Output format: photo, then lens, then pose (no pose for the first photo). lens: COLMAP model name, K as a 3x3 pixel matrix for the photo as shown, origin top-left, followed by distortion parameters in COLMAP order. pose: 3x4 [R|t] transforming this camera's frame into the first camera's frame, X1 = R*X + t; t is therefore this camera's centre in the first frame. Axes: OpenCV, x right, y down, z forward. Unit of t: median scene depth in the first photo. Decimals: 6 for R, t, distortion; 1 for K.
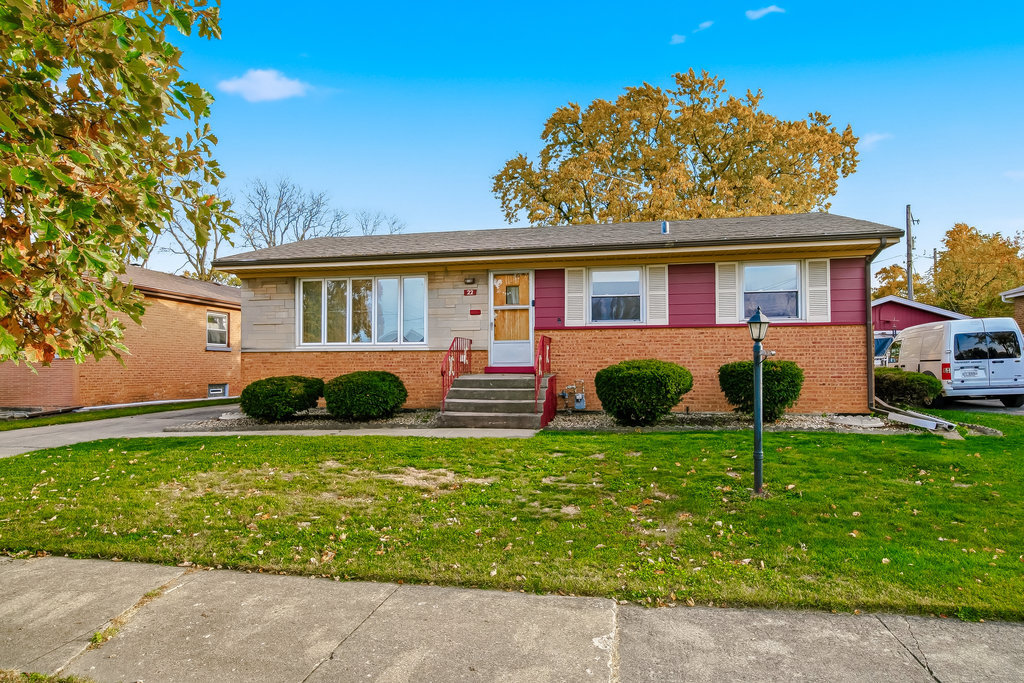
lens RADIAL K [[571.0, 0, 506.8], [0, 571.0, 359.6], [0, 0, 1]] dist [-0.004212, 0.002239]
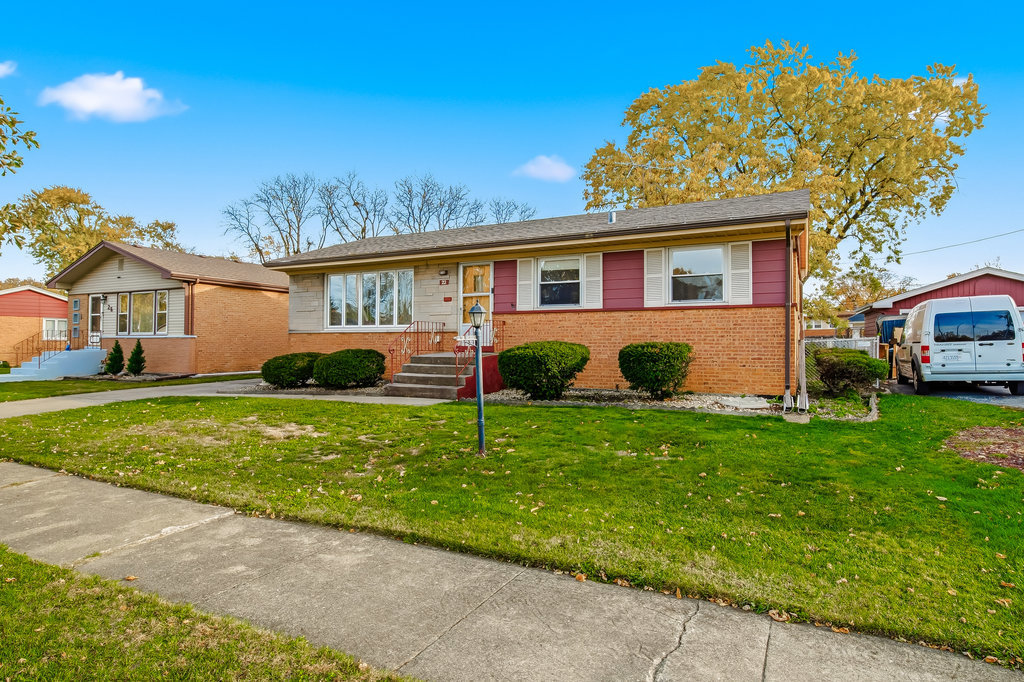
lens RADIAL K [[549.1, 0, 511.3], [0, 549.1, 339.4], [0, 0, 1]] dist [-0.000818, -0.001405]
pose [[0.961978, 0.003165, -0.273109, 0.378768], [-0.002126, 0.999989, 0.004102, -0.005994], [0.273119, -0.003366, 0.961974, -0.044568]]
